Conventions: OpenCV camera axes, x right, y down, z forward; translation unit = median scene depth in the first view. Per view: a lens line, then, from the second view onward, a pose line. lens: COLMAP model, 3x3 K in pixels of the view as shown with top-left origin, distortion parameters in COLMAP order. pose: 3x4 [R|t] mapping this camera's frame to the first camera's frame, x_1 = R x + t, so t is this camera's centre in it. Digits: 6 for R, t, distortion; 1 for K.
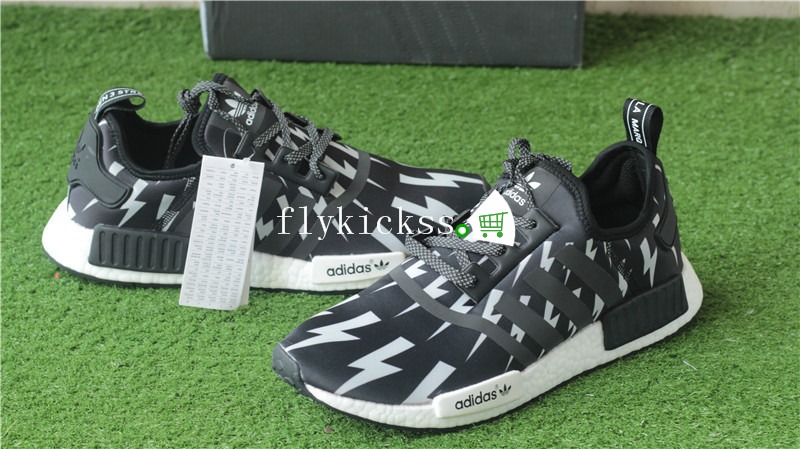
lens RADIAL K [[1980.6, 0, 399.6], [0, 1980.6, 209.7], [0, 0, 1]] dist [-0.119832, 0.000000]
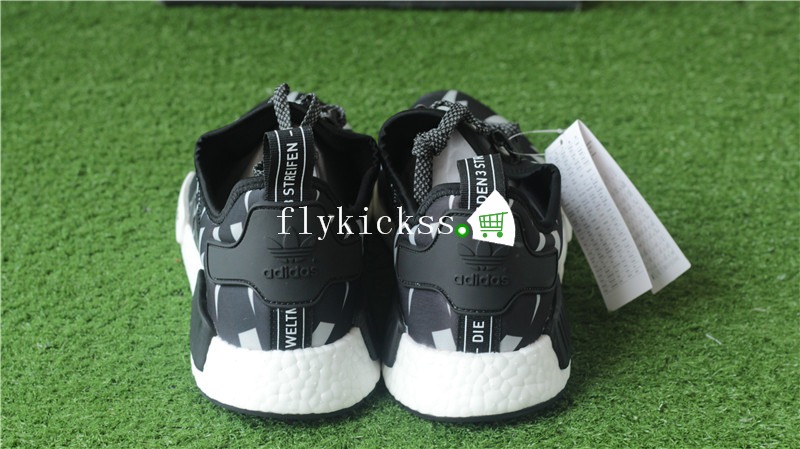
lens RADIAL K [[1980.6, 0, 399.5], [0, 1980.6, 221.0], [0, 0, 1]] dist [-0.119832, 0.000000]
pose [[0.999922, -0.011796, 0.004066, 0.006509], [0.011750, 0.999867, 0.011275, 0.013489], [-0.004198, -0.011226, 0.999928, 0.120397]]
